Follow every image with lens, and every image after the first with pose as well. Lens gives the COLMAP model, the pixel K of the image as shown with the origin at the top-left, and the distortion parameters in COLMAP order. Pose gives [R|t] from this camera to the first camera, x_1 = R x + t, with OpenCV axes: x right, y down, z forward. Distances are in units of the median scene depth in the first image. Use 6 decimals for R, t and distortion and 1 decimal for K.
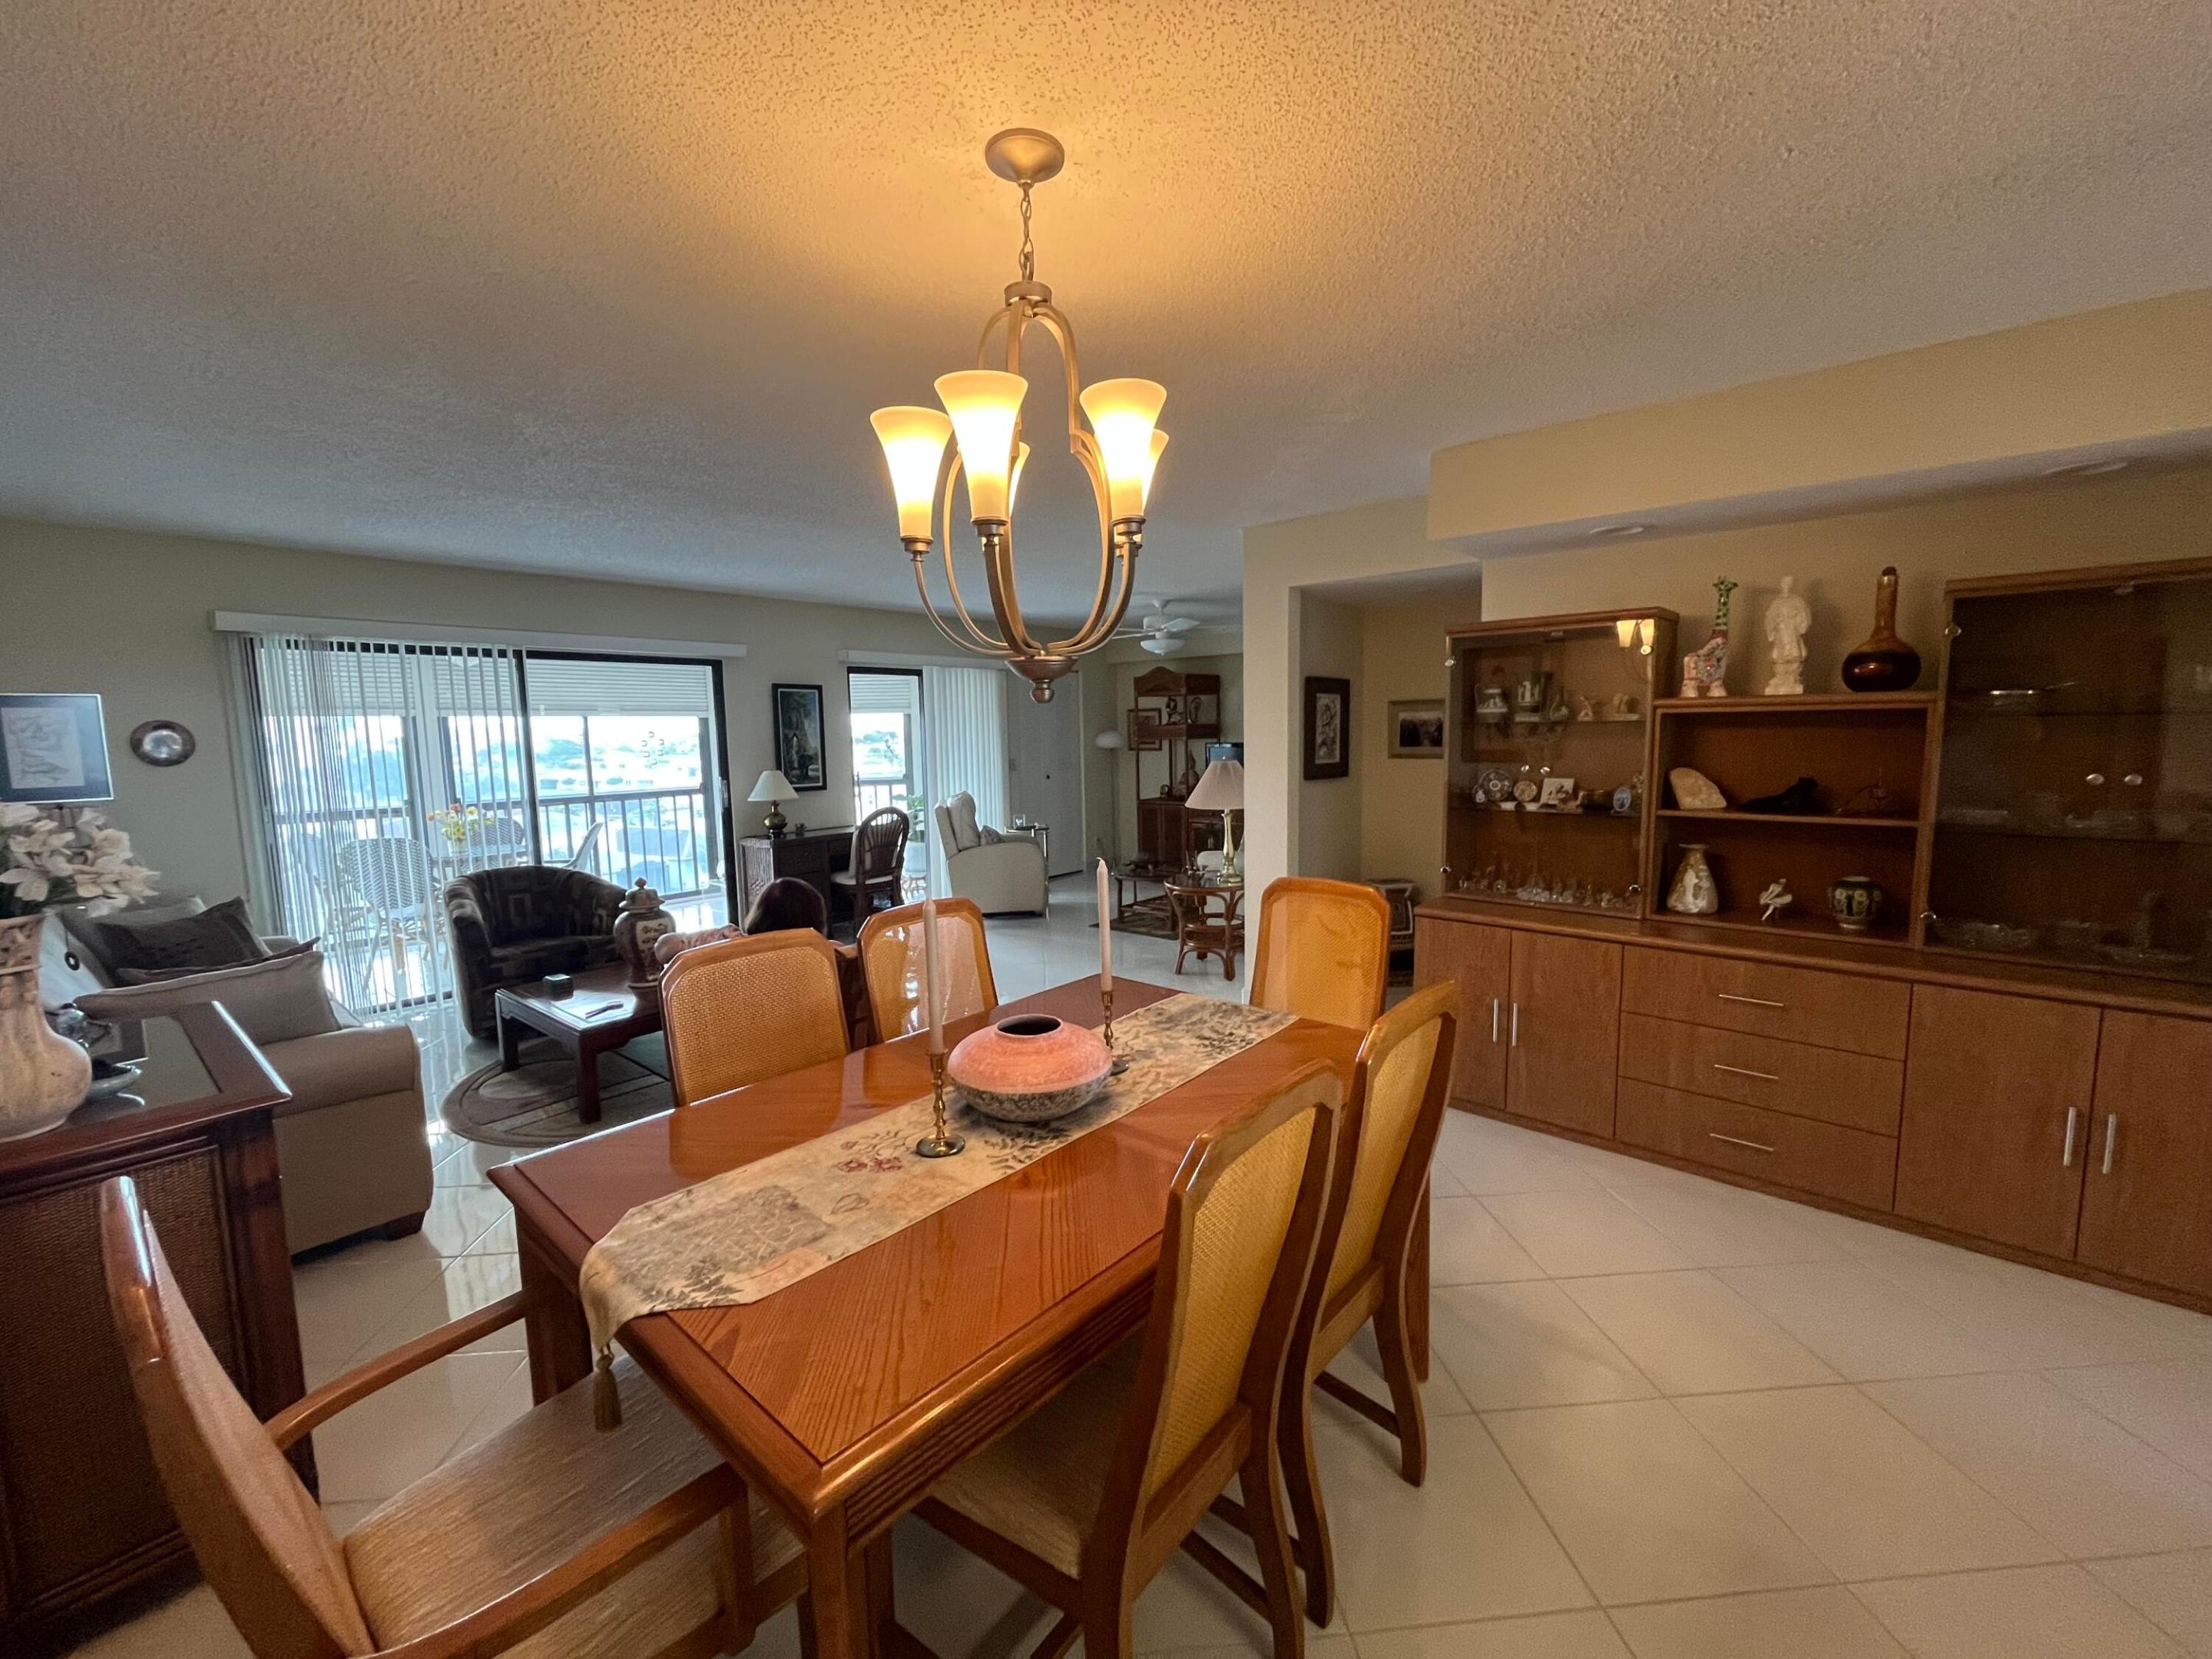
lens RADIAL K [[908.1, 0, 1106.0], [0, 908.1, 829.5], [0, 0, 1]] dist [-0.001833, 0.000103]
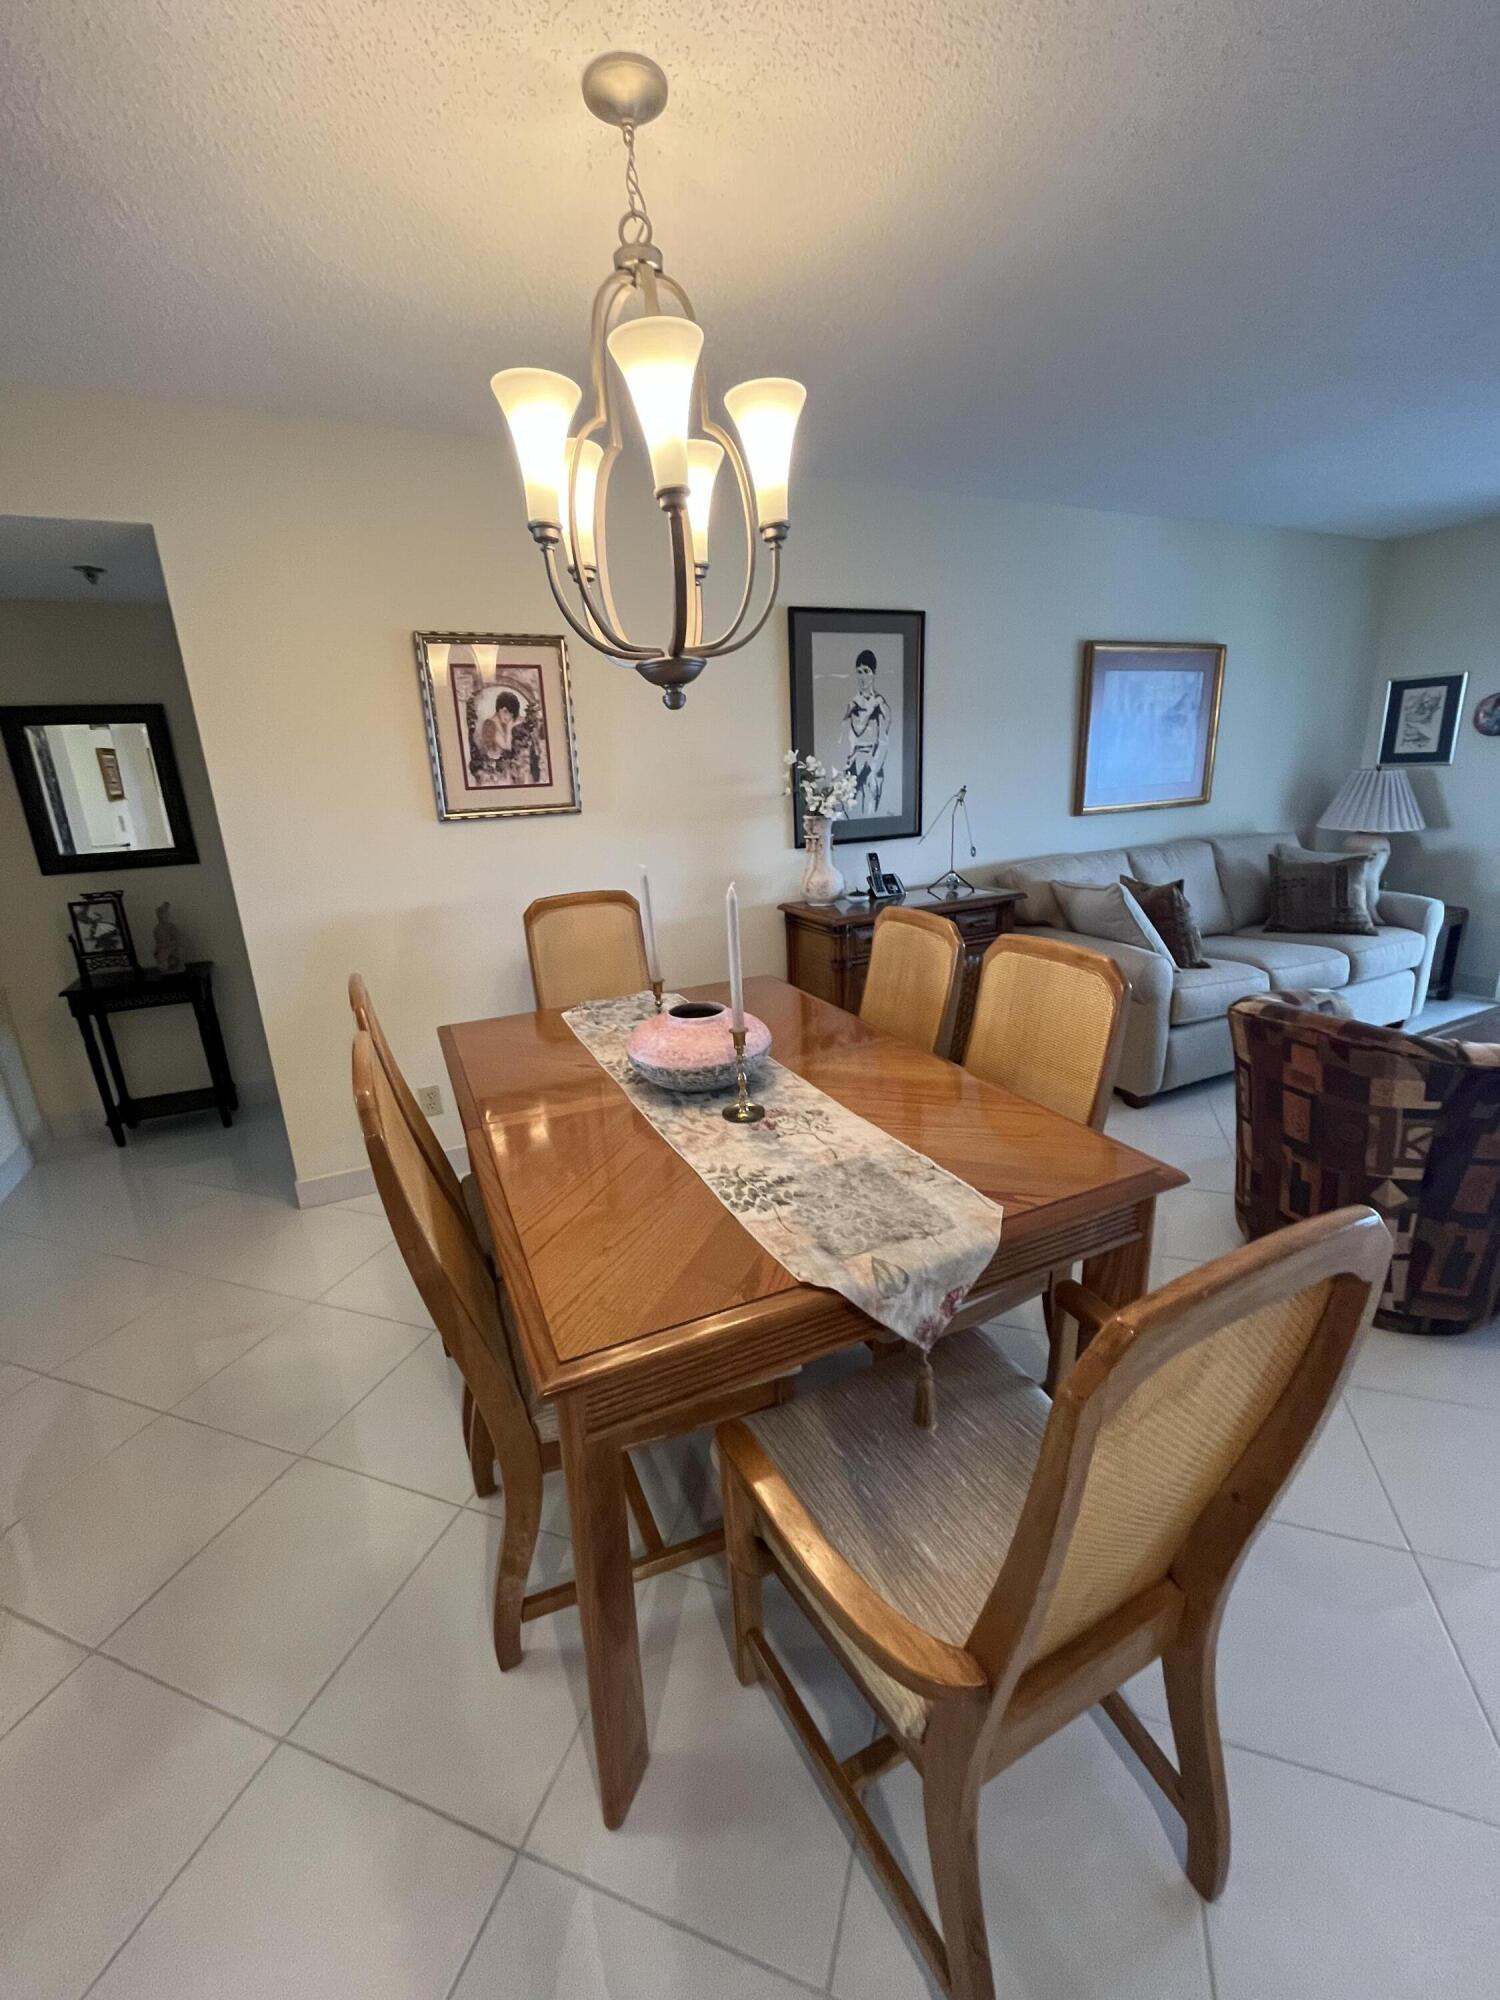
lens RADIAL K [[813.5, 0, 752.5], [0, 813.5, 998.2], [0, 0, 1]] dist [-0.002784, 0.000353]
pose [[-0.402133, 0.299062, -0.865362, 0.685168], [-0.041677, 0.938191, 0.343598, -0.138040], [0.914632, 0.174238, -0.364814, 1.283638]]
